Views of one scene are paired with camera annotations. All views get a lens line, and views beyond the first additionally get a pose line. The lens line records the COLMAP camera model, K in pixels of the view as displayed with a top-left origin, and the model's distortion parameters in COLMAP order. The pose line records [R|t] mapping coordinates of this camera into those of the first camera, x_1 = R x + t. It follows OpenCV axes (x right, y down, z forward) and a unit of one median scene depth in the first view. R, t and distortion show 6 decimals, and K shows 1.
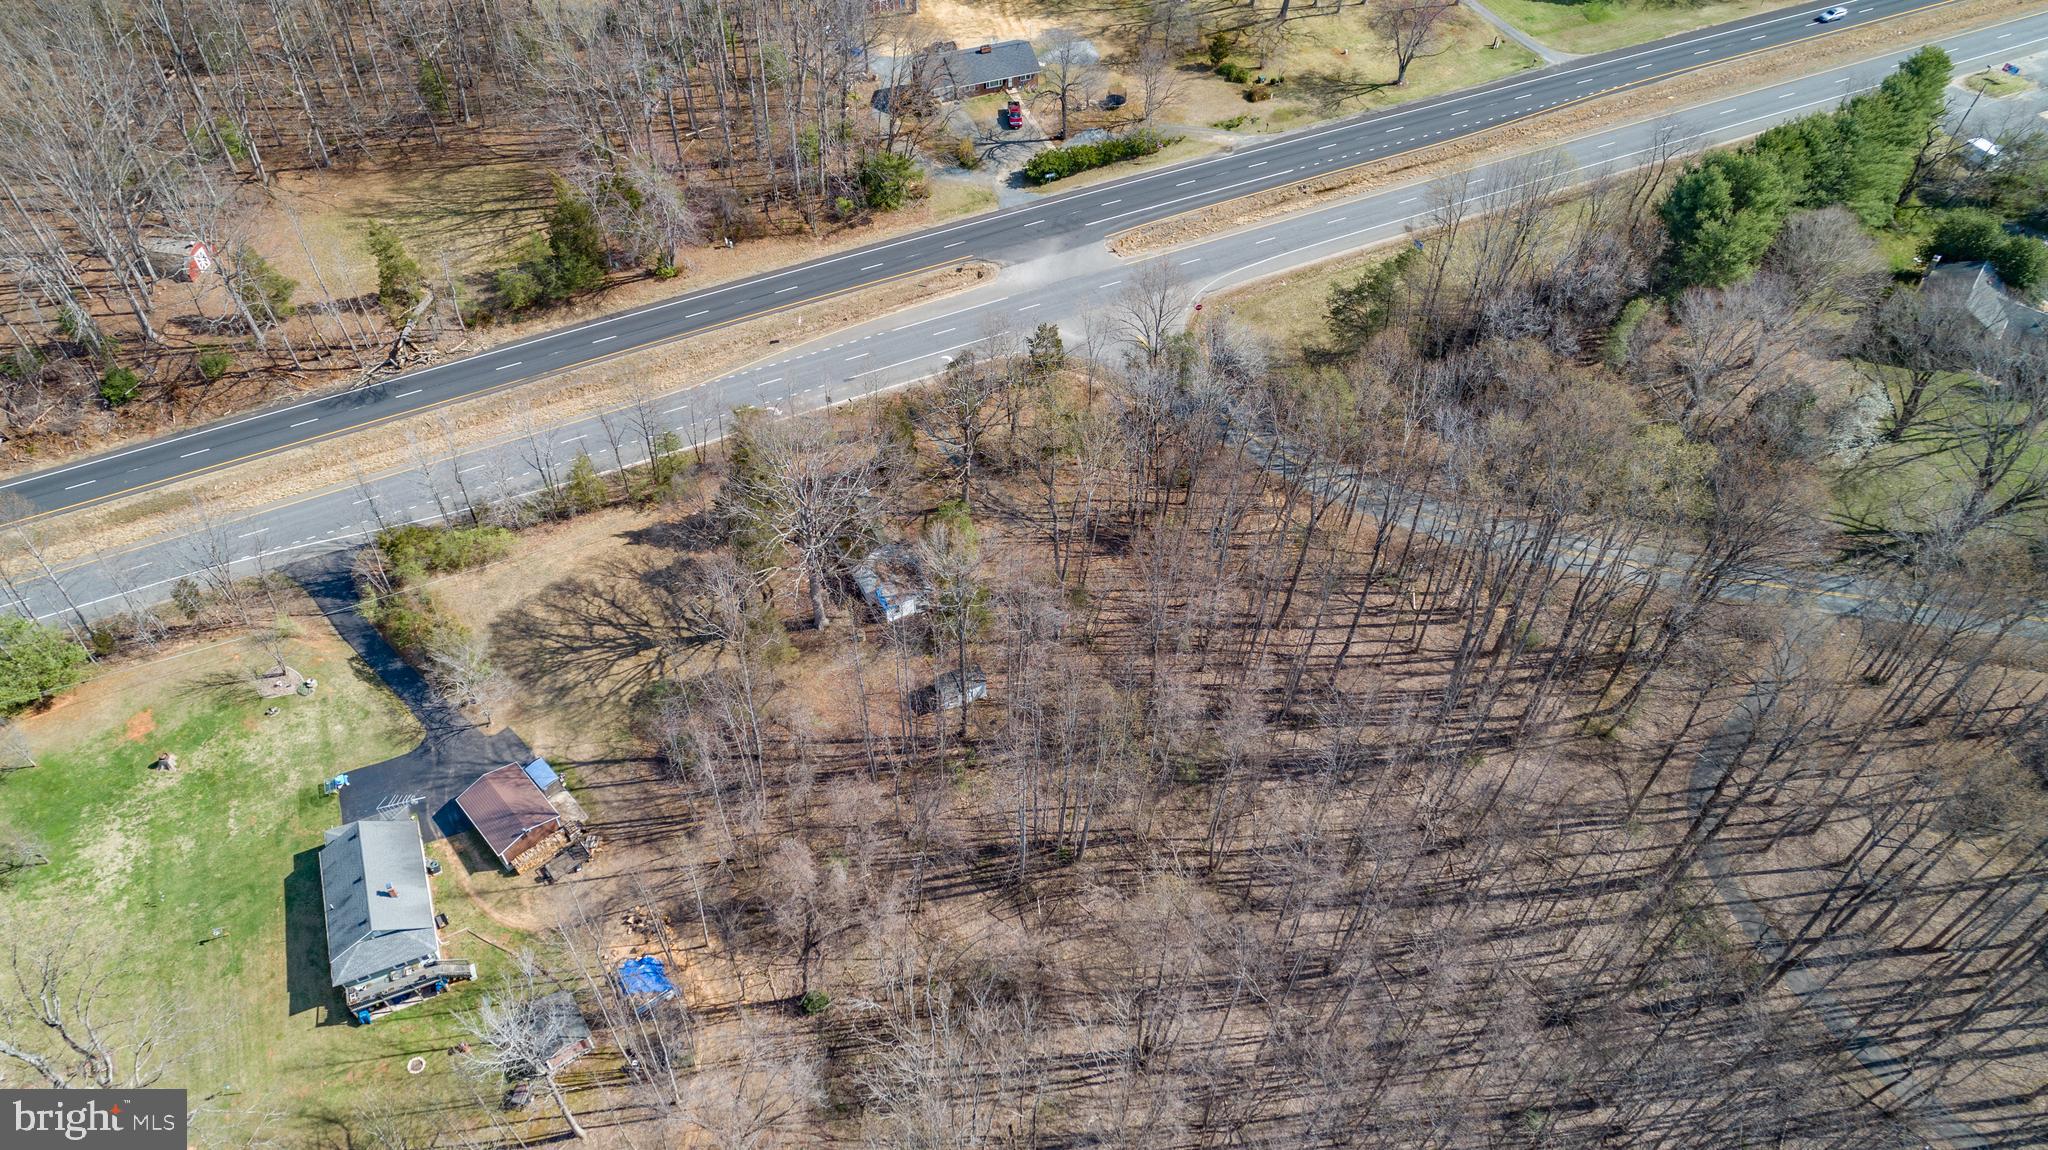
lens RADIAL K [[1369.4, 0, 1022.1], [0, 1369.4, 575.7], [0, 0, 1]] dist [0.024776, 0.006657]
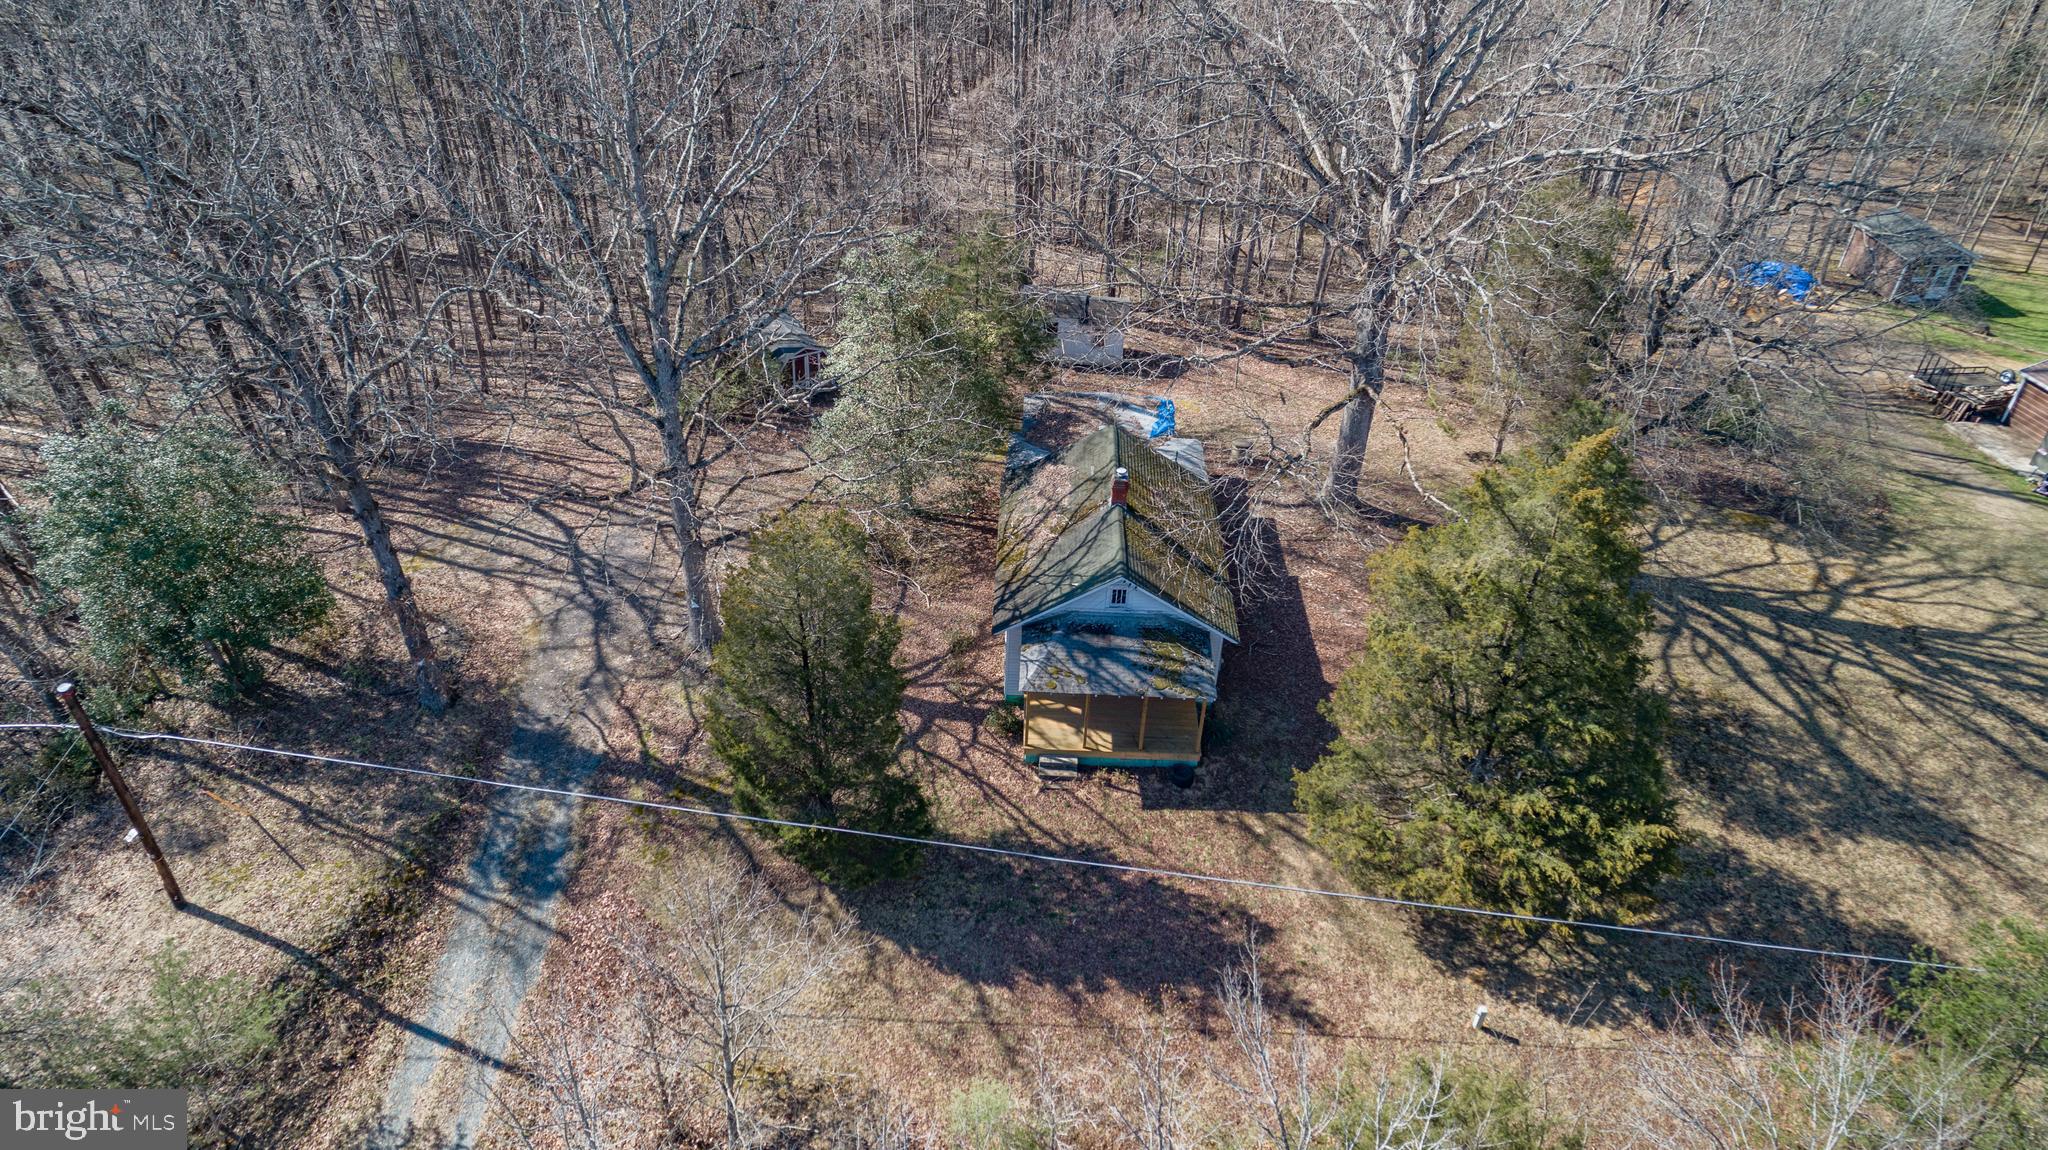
lens RADIAL K [[1369.4, 0, 1022.1], [0, 1369.4, 575.7], [0, 0, 1]] dist [0.024776, 0.006657]
pose [[-0.873894, -0.322777, 0.363488, -0.205874], [0.332142, 0.149517, 0.931303, -0.310015], [-0.354951, 0.934591, -0.023454, 1.041011]]
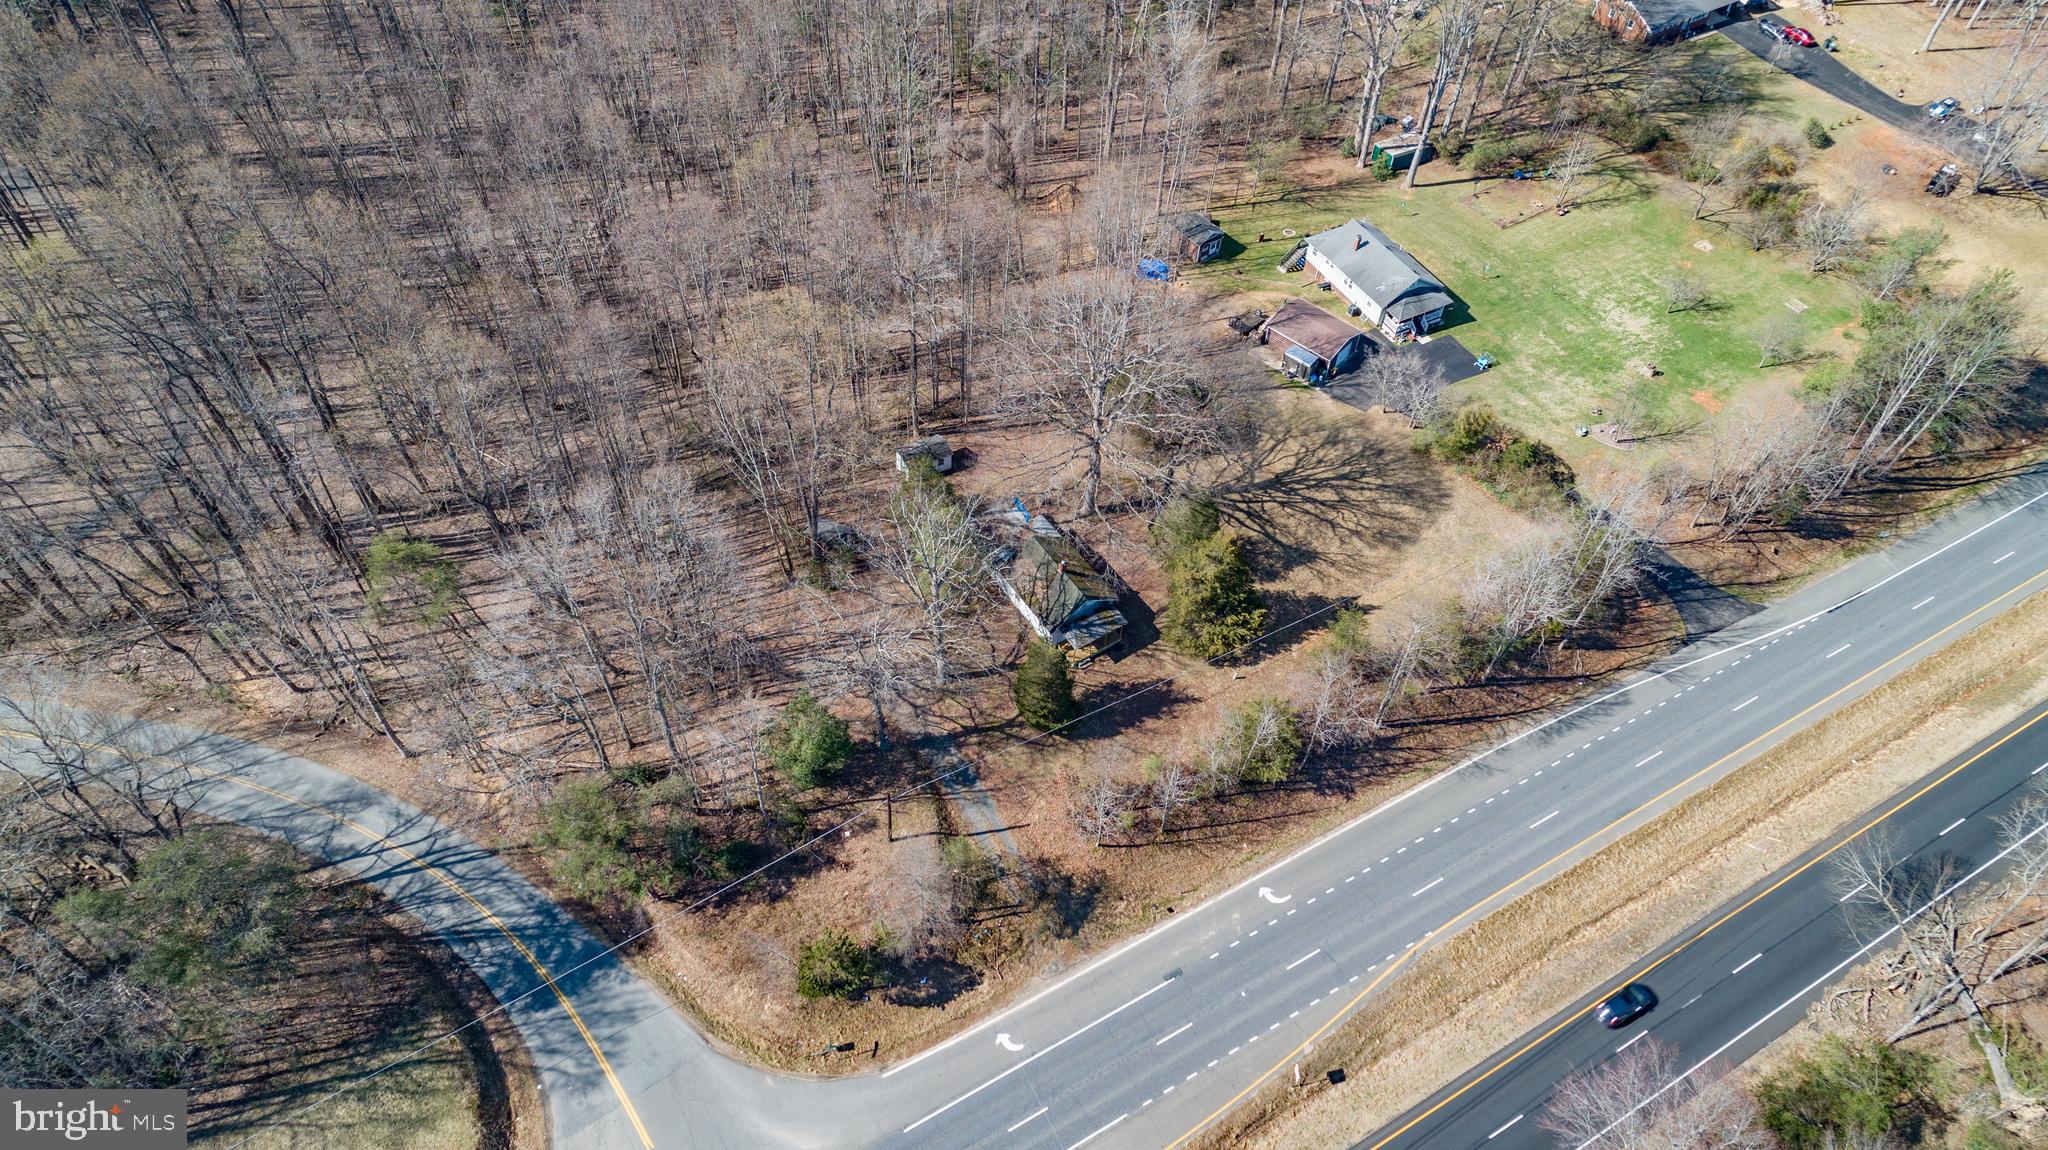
lens RADIAL K [[1373.2, 0, 1022.1], [0, 1373.2, 571.9], [0, 0, 1]] dist [0.020996, 0.009551]
pose [[-0.994292, 0.045928, -0.096306, -0.016248], [-0.102249, -0.152256, 0.983038, -0.825828], [0.030486, 0.987273, 0.156083, 0.888671]]
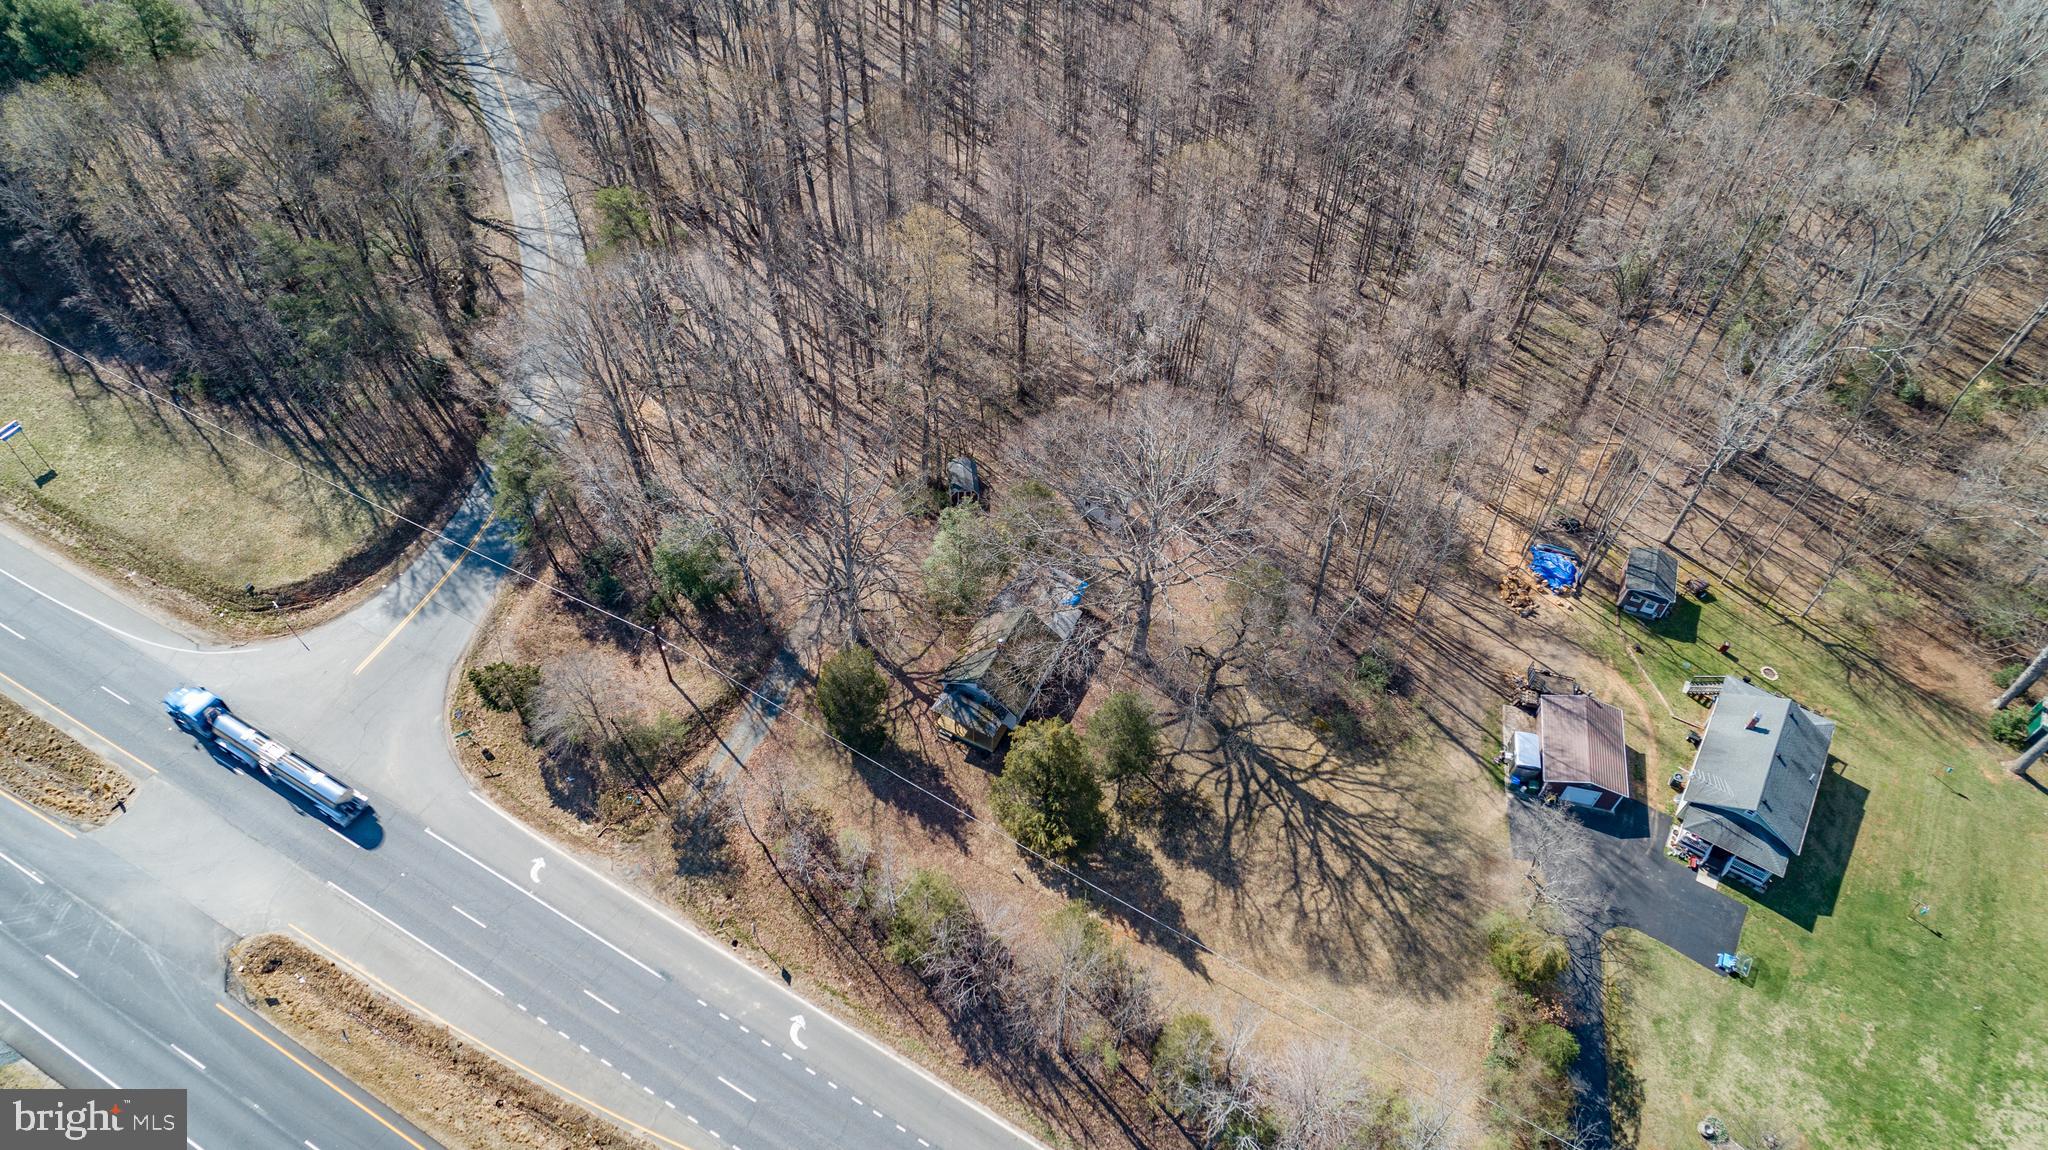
lens RADIAL K [[1388.1, 0, 1018.9], [0, 1388.1, 562.3], [0, 0, 1]] dist [0.026630, 0.005980]
pose [[-0.577926, -0.653432, 0.488906, -0.453947], [0.585326, 0.085572, 0.806270, -0.638776], [-0.568679, 0.752133, 0.333016, 0.726304]]
